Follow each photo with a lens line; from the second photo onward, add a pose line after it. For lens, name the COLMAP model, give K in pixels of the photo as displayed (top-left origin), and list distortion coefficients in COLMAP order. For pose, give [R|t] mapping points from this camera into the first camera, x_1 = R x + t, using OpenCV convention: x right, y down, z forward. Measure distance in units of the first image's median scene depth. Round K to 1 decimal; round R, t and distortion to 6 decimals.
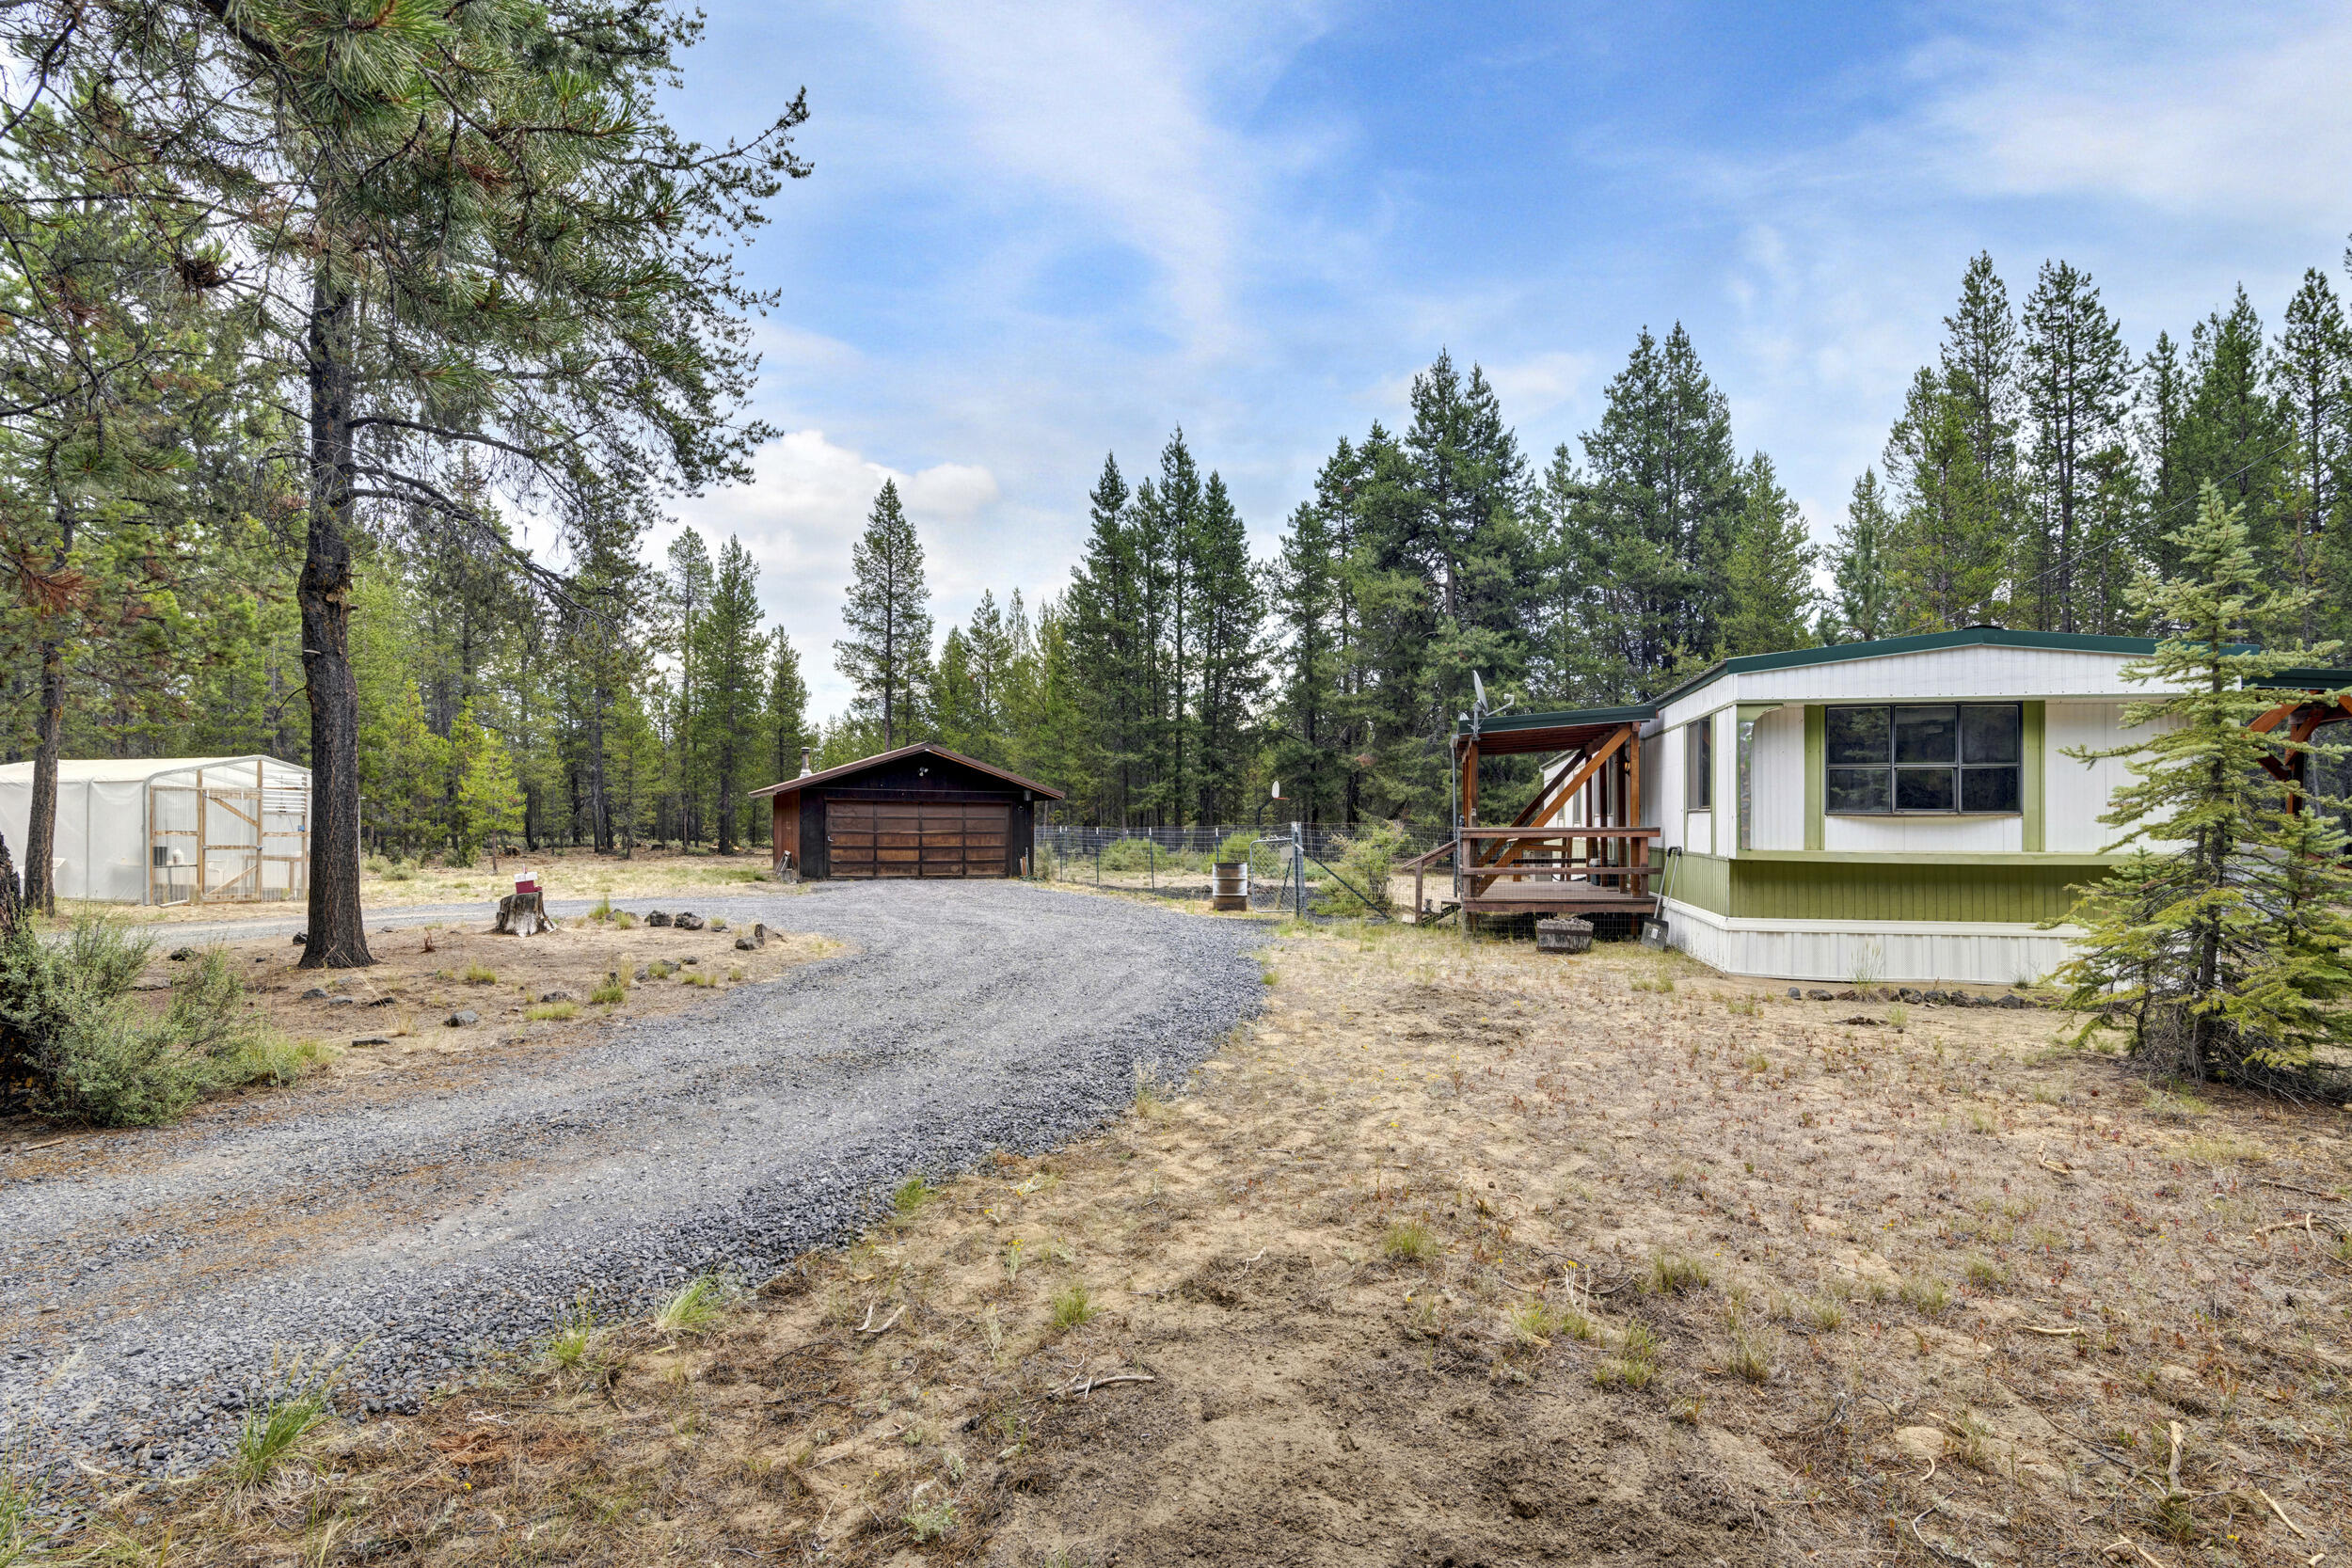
lens RADIAL K [[1107.5, 0, 1188.9], [0, 1107.5, 810.6], [0, 0, 1]] dist [-0.002817, -0.000550]
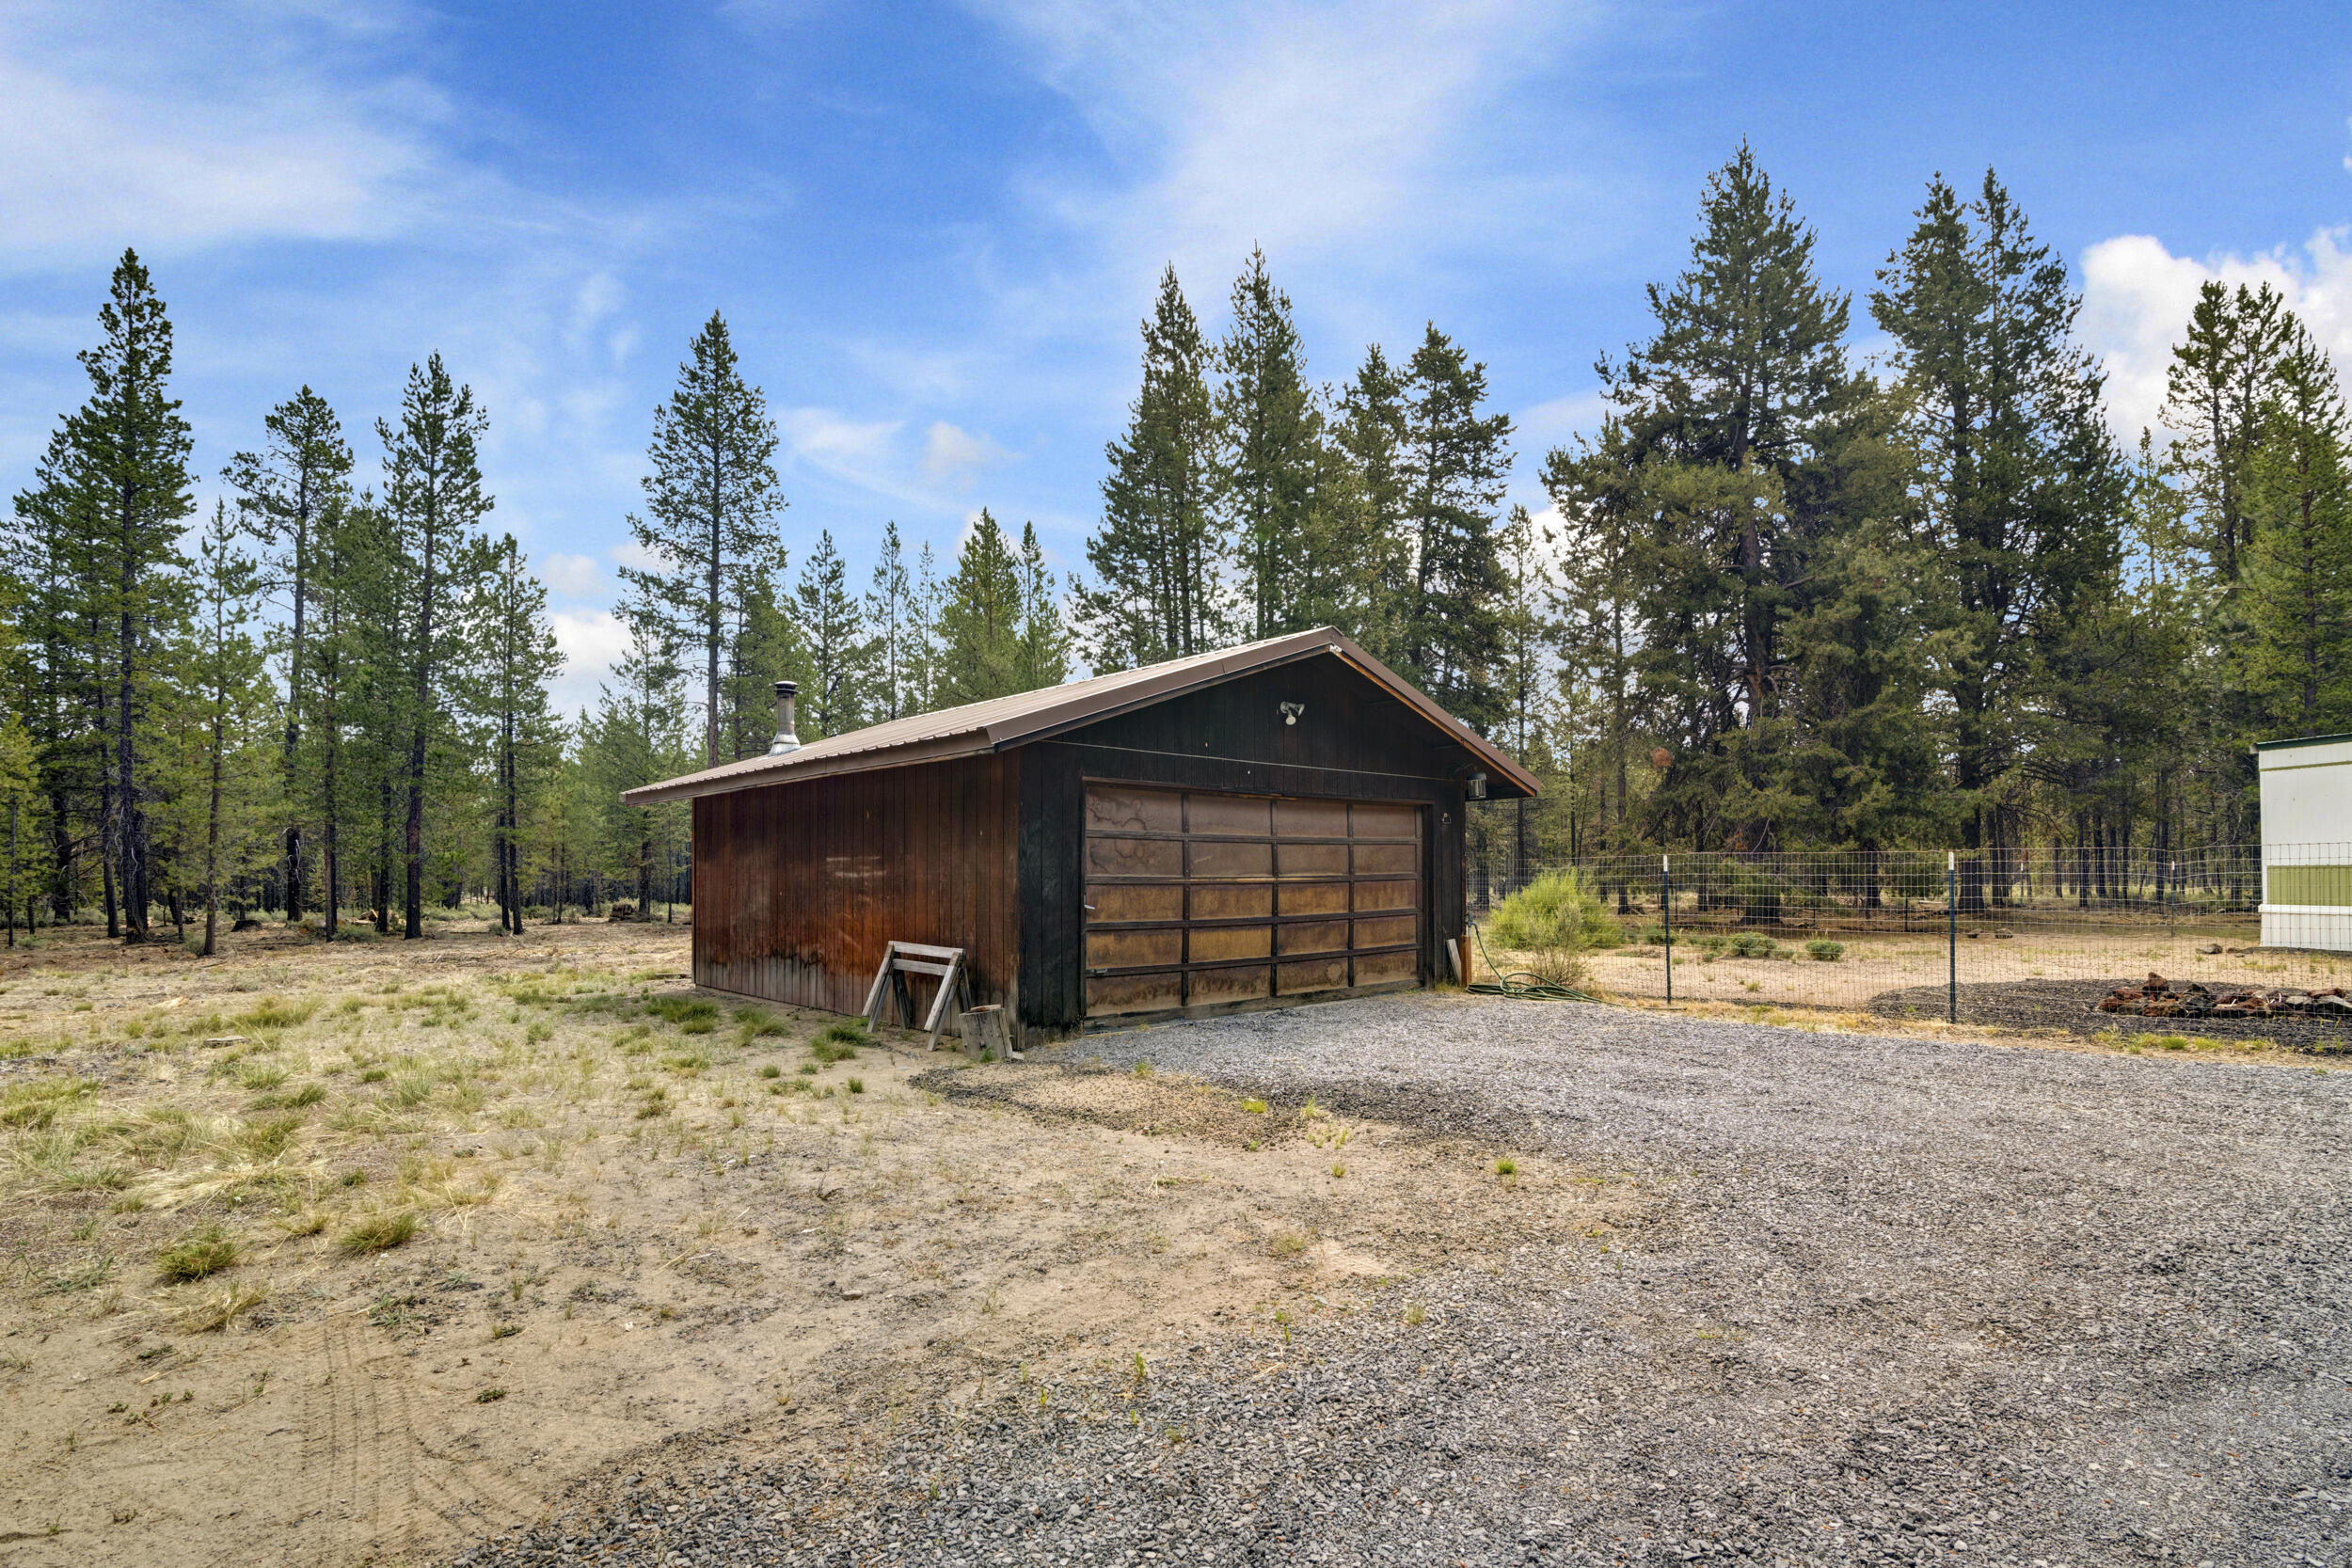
lens RADIAL K [[1107.5, 0, 1188.9], [0, 1107.5, 810.6], [0, 0, 1]] dist [-0.002817, -0.000550]
pose [[0.955593, 0.003512, 0.294669, -0.271488], [0.010779, 0.998843, -0.046861, 0.010167], [-0.294493, 0.047956, 0.954450, 0.474763]]
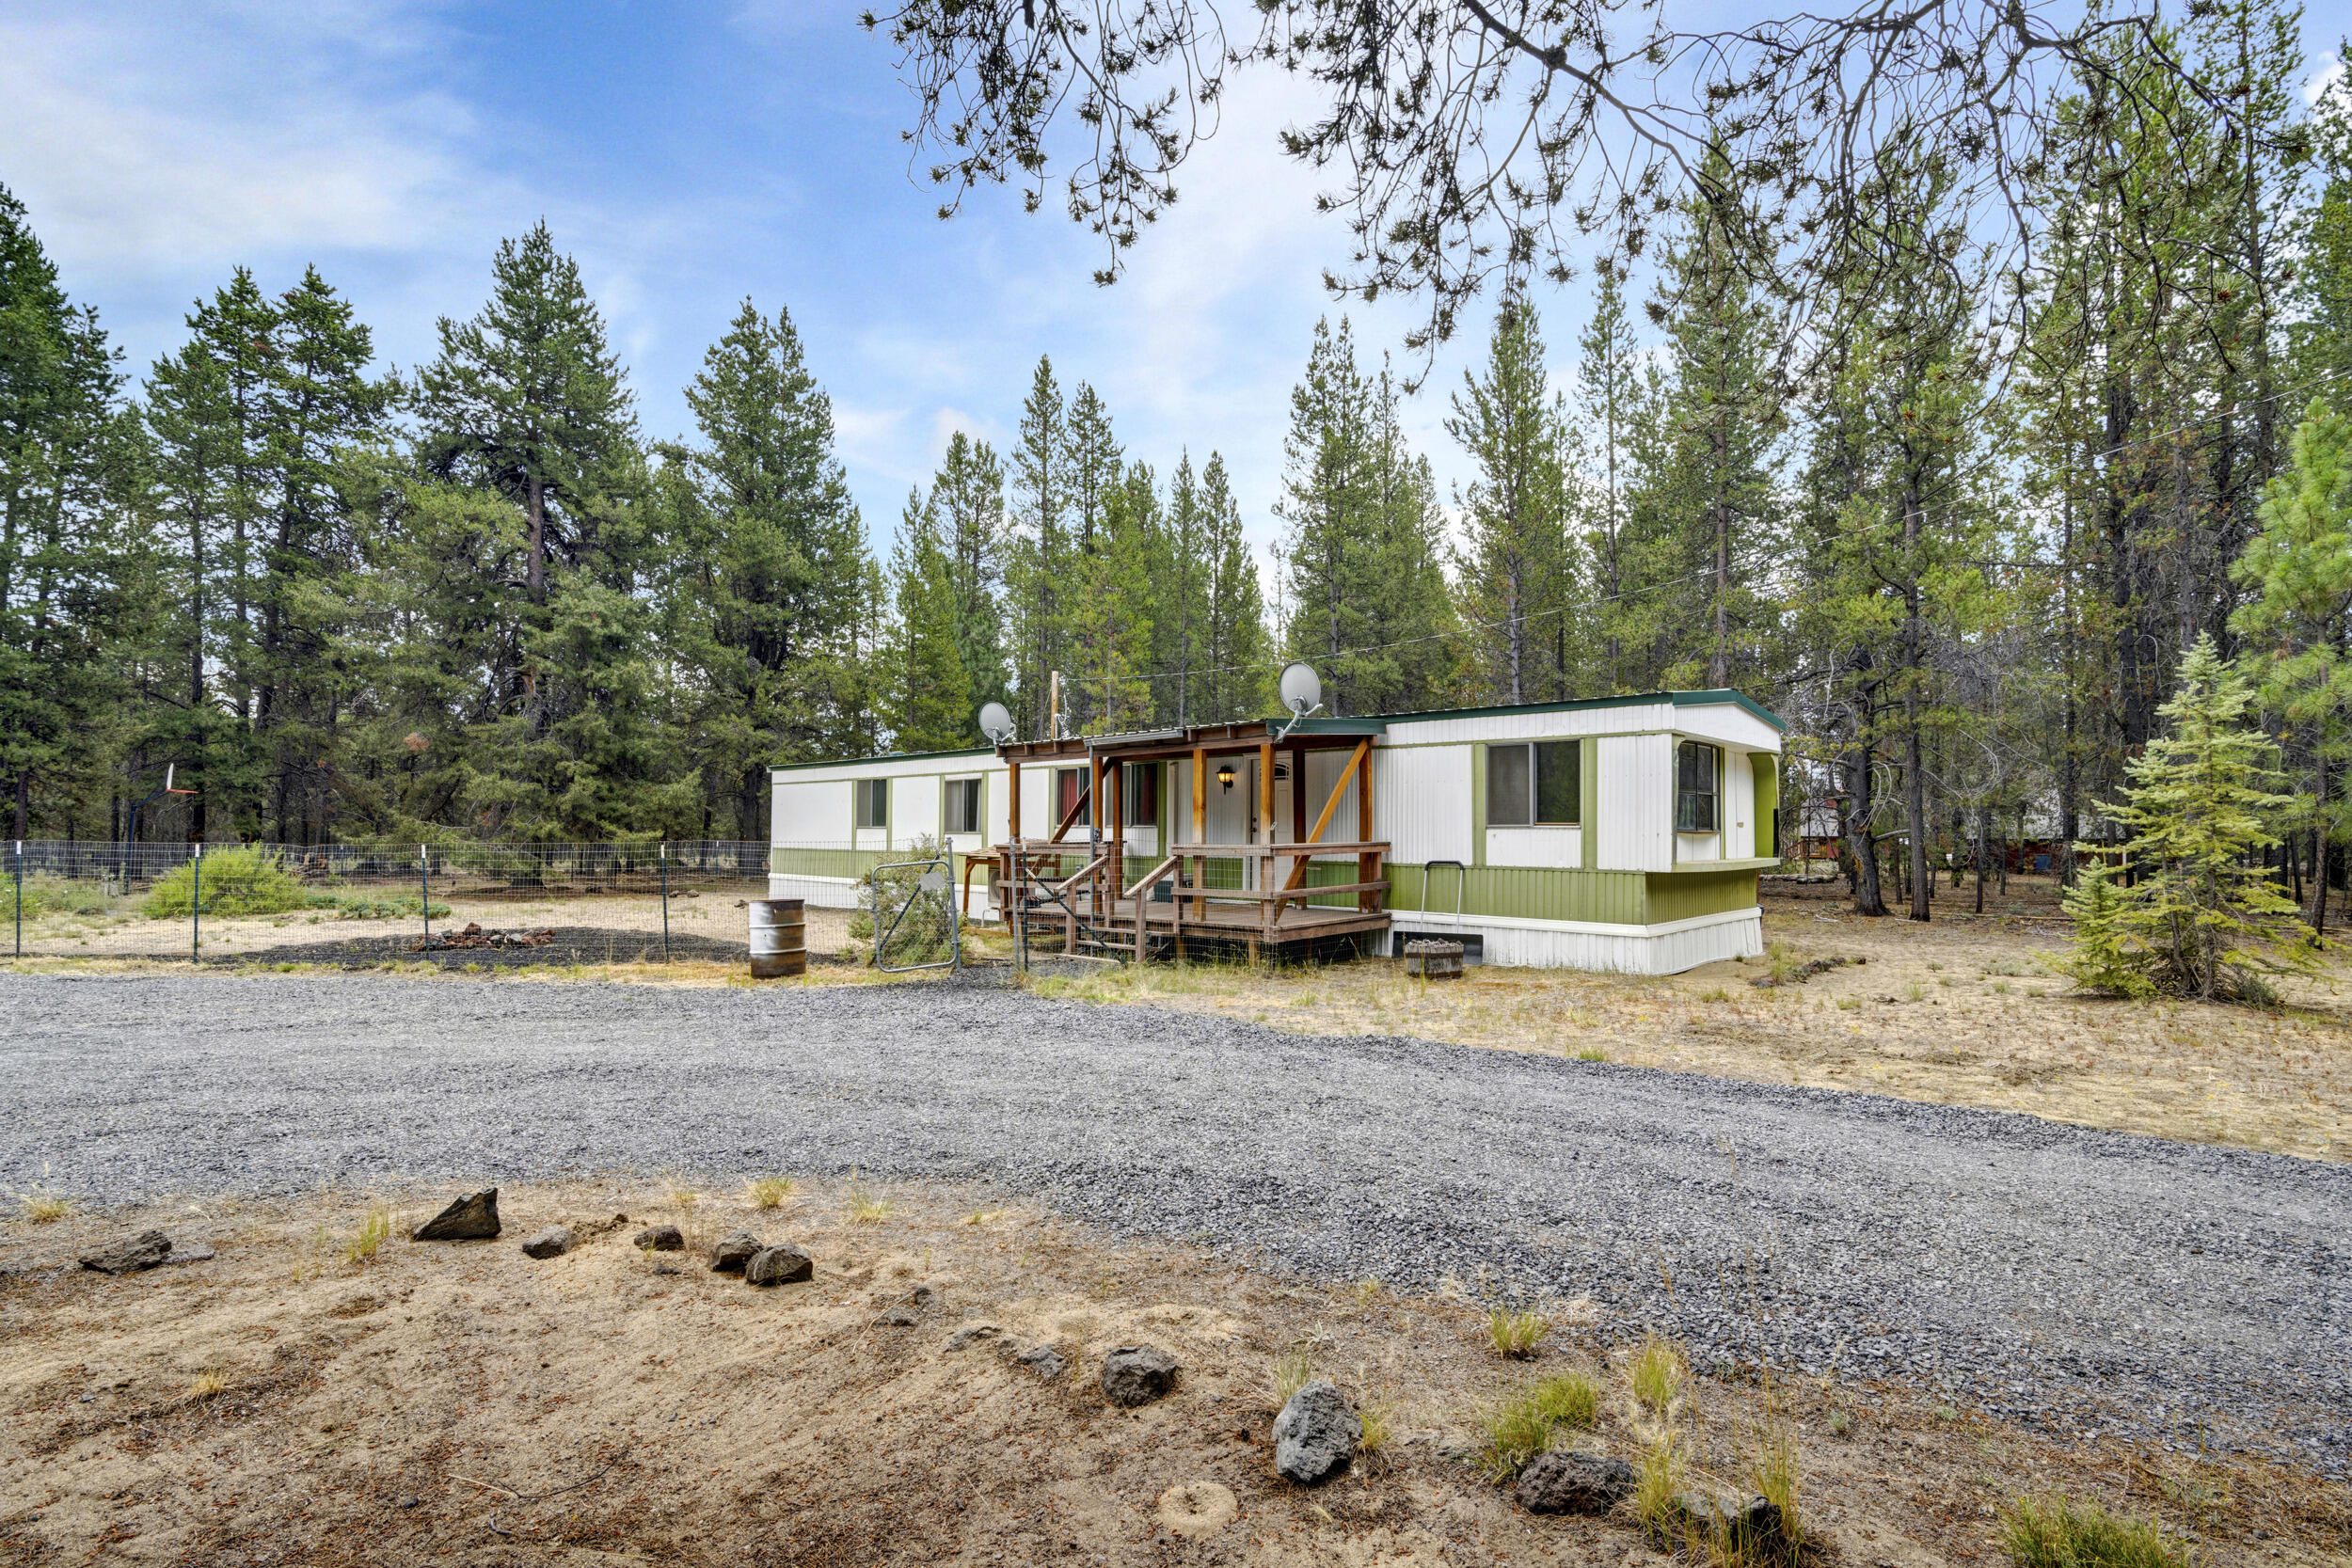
lens RADIAL K [[1094.1, 0, 1179.9], [0, 1094.1, 761.1], [0, 0, 1]] dist [-0.019007, 0.000107]
pose [[0.494325, 0.045173, 0.868102, -0.188266], [-0.002957, 0.998730, -0.050287, -0.002575], [-0.869272, 0.022291, 0.493831, 0.242705]]
